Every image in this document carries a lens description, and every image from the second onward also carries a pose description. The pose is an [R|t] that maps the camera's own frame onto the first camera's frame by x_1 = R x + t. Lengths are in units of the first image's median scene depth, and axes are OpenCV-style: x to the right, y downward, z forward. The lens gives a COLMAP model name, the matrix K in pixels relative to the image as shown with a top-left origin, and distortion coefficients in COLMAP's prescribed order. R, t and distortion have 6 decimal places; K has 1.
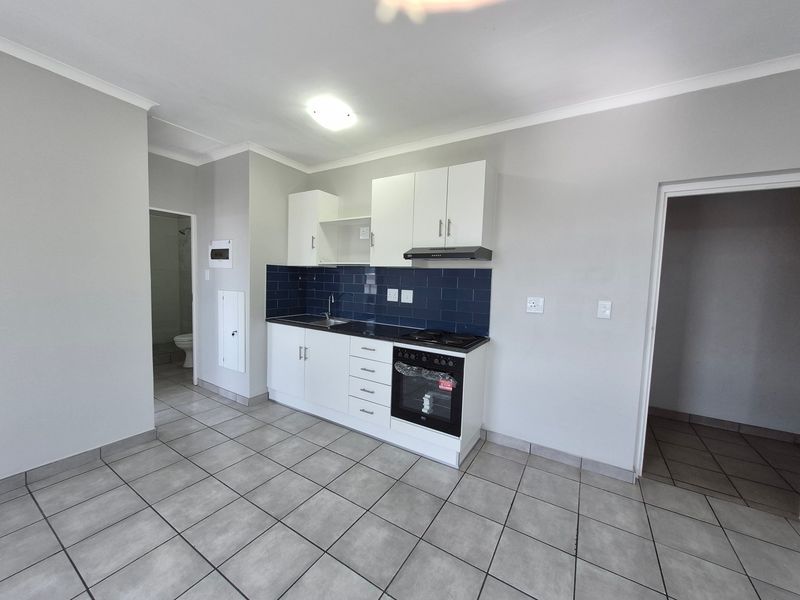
lens RADIAL K [[312.4, 0, 389.5], [0, 312.4, 299.5], [0, 0, 1]] dist [-0.000373, 0.000331]
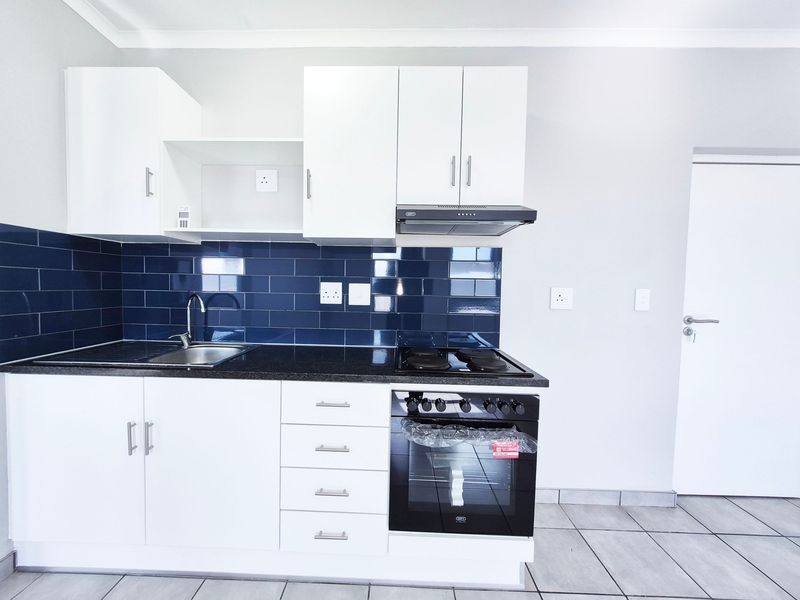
lens RADIAL K [[312.4, 0, 389.5], [0, 312.4, 299.5], [0, 0, 1]] dist [-0.000373, 0.000331]
pose [[0.857432, -0.035964, 0.513339, -0.238380], [0.043328, 0.999058, -0.002379, 0.004305], [-0.512770, 0.024282, 0.858183, 0.563087]]
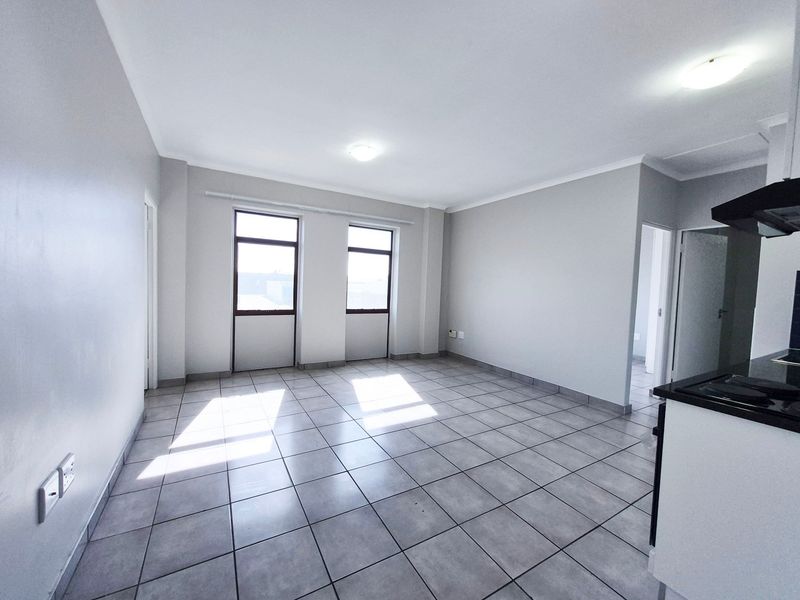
lens RADIAL K [[312.4, 0, 389.5], [0, 312.4, 299.5], [0, 0, 1]] dist [-0.000373, 0.000331]
pose [[-0.466437, -0.004686, -0.884542, 0.831434], [-0.111667, 0.992298, 0.053628, 0.018375], [0.877477, 0.123788, -0.463368, 0.696716]]
